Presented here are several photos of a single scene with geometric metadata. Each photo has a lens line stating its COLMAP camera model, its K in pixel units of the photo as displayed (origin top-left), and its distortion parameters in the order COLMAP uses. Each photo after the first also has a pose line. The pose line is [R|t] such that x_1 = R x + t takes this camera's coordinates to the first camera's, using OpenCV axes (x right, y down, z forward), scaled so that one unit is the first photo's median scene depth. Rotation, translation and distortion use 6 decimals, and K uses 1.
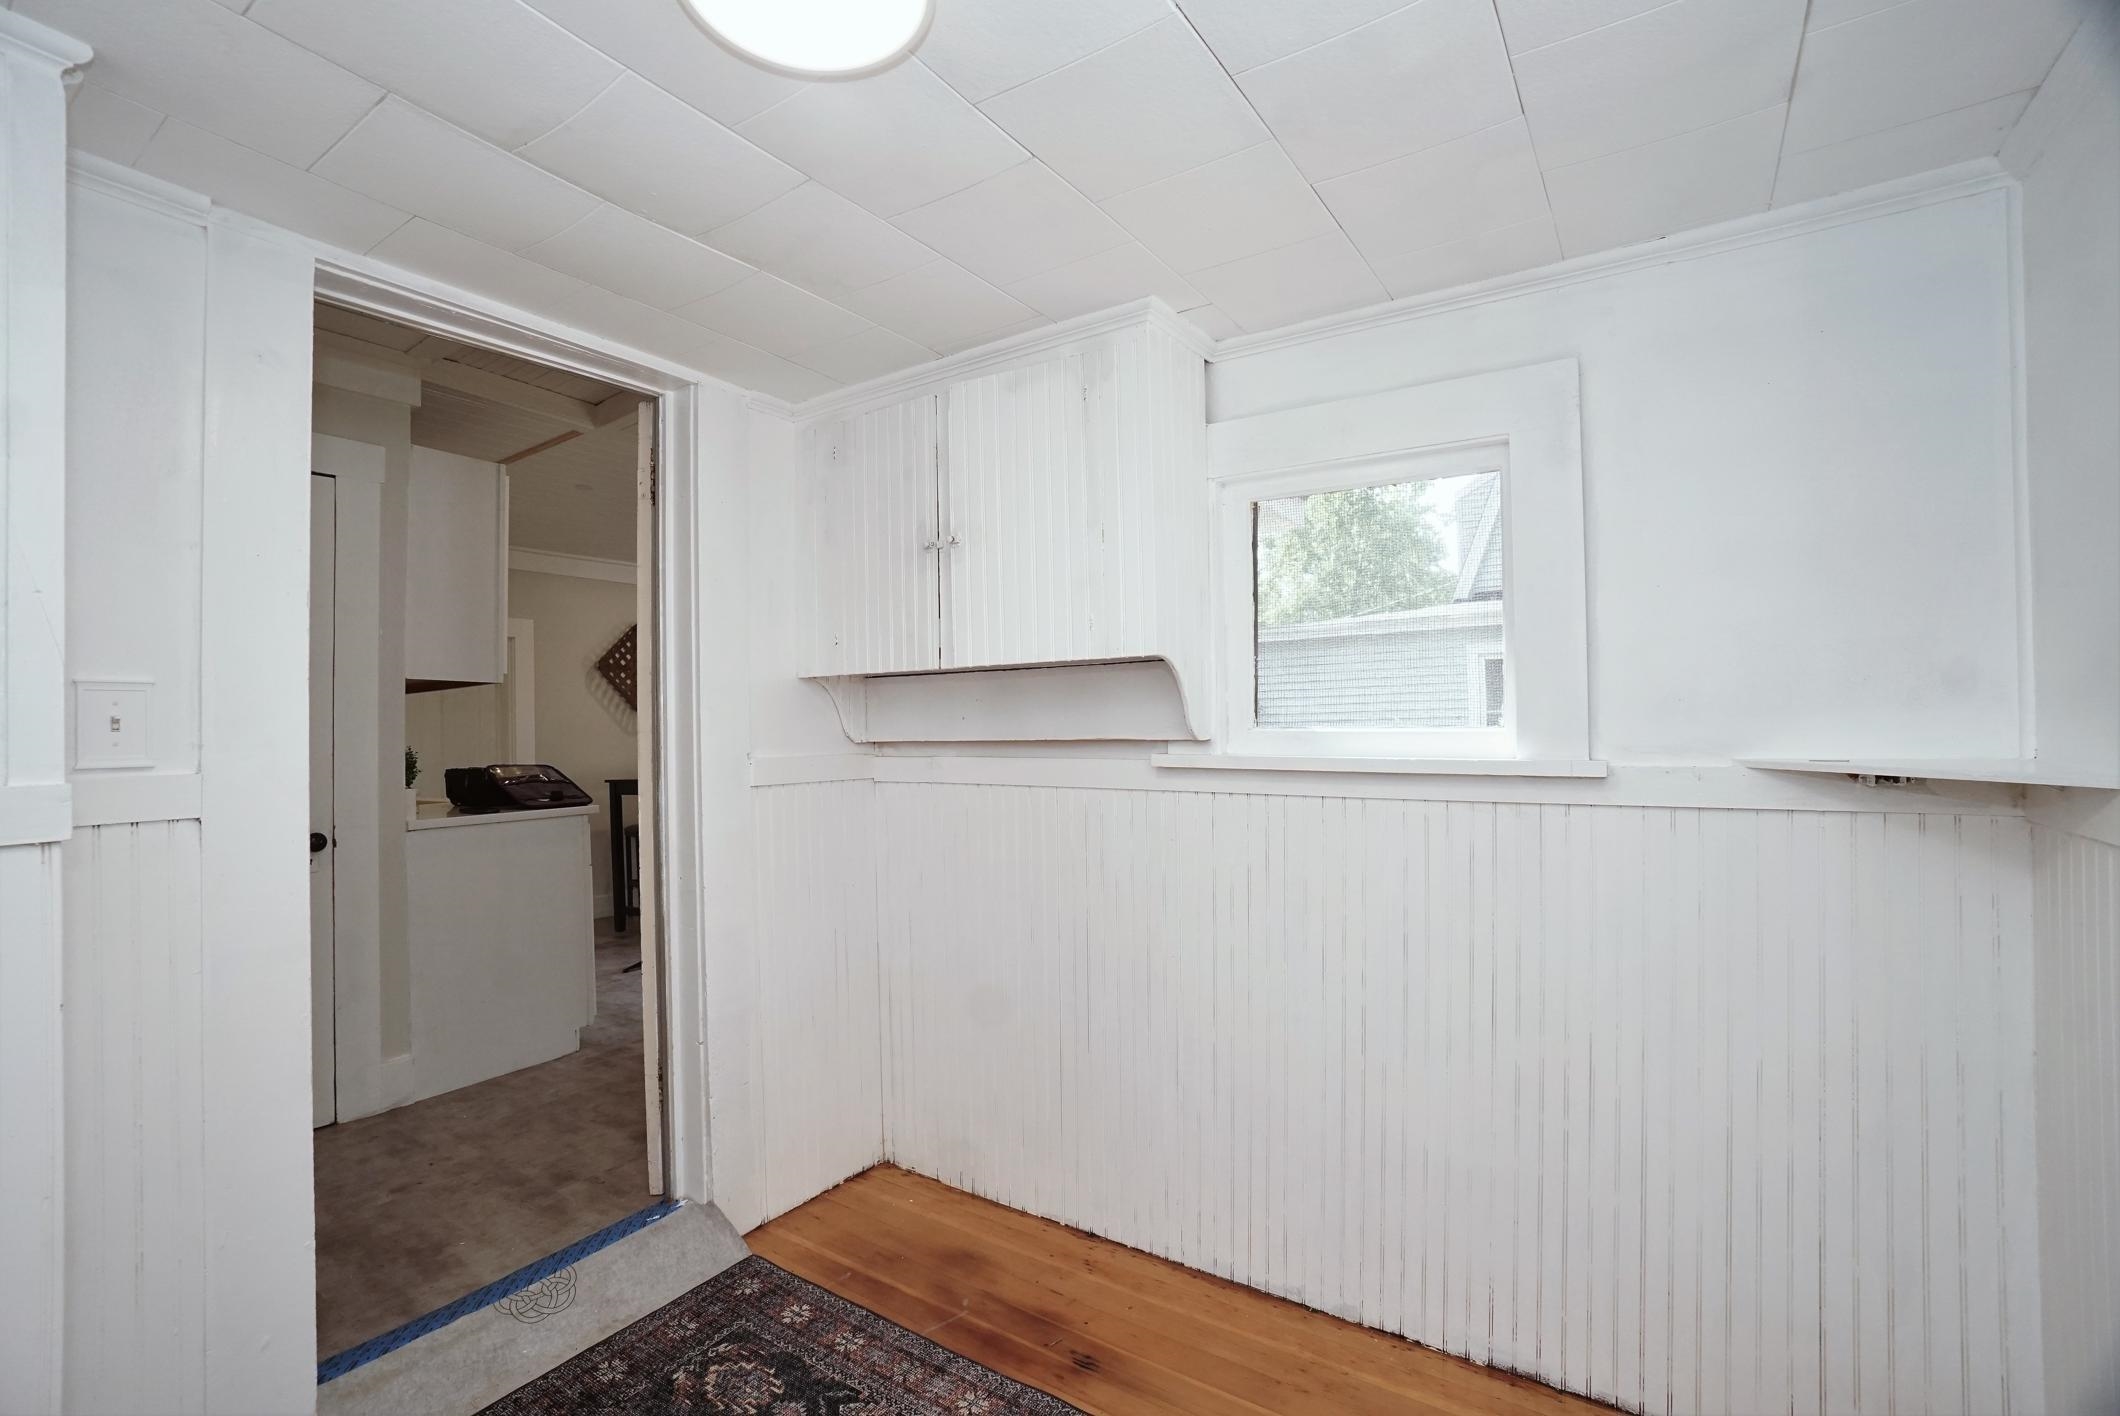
lens RADIAL K [[936.5, 0, 1036.5], [0, 936.5, 710.8], [0, 0, 1]] dist [-0.062228, 0.024080]
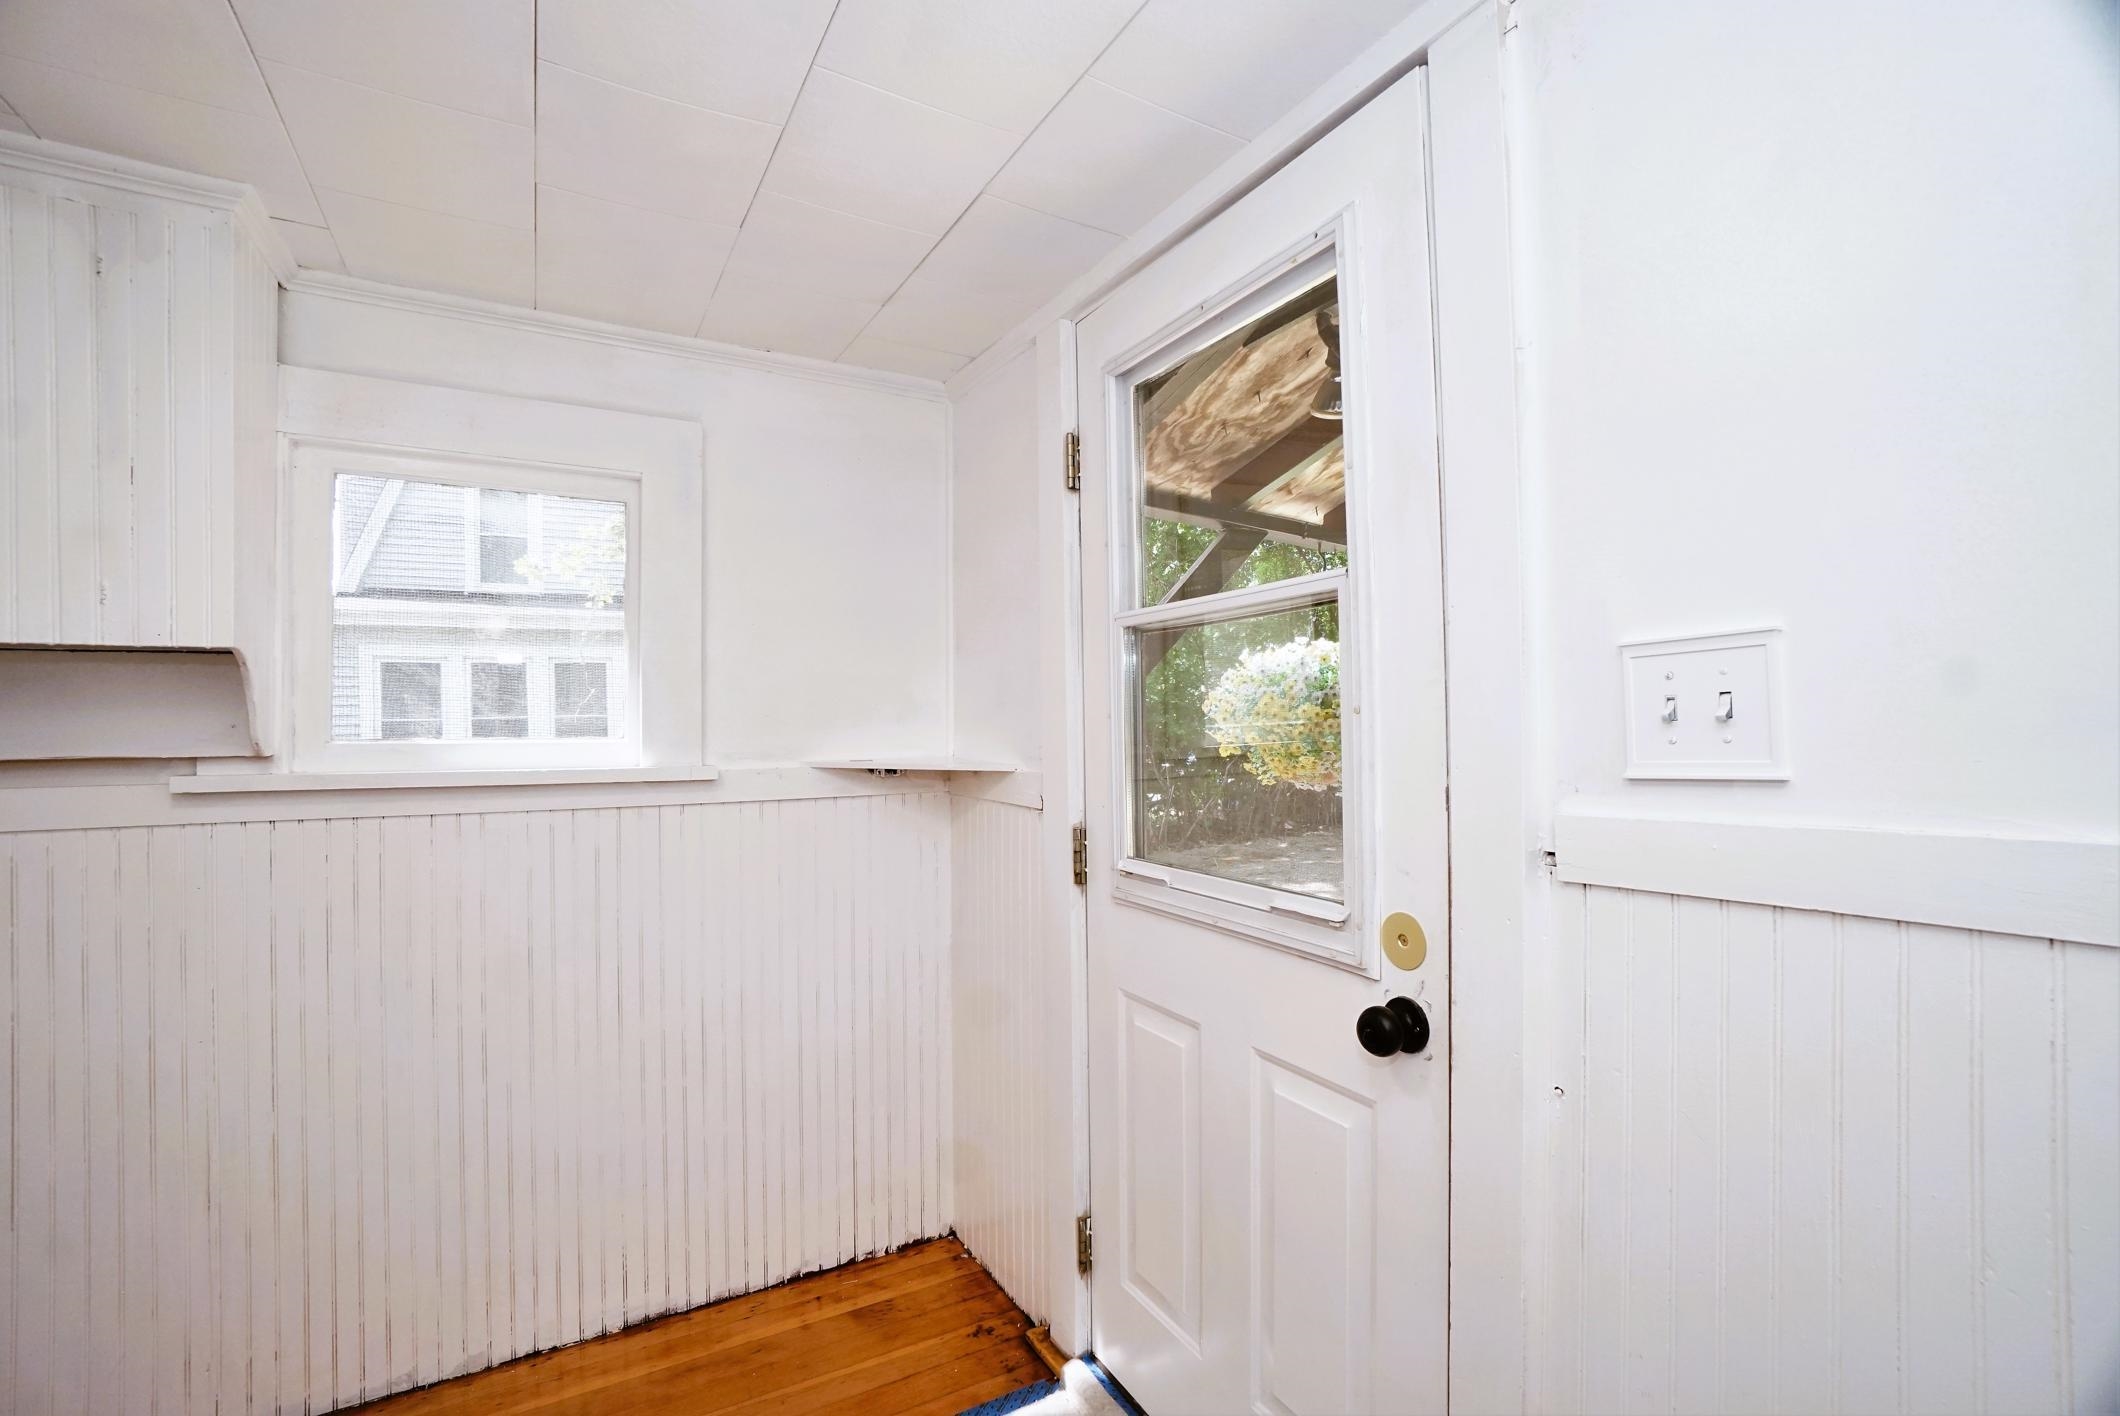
lens RADIAL K [[936.5, 0, 1036.5], [0, 936.5, 710.8], [0, 0, 1]] dist [-0.062228, 0.024080]
pose [[0.449780, 0.017333, 0.892971, -0.256888], [-0.010032, 0.999847, -0.014355, -0.003532], [-0.893083, -0.002501, 0.449885, 0.072895]]
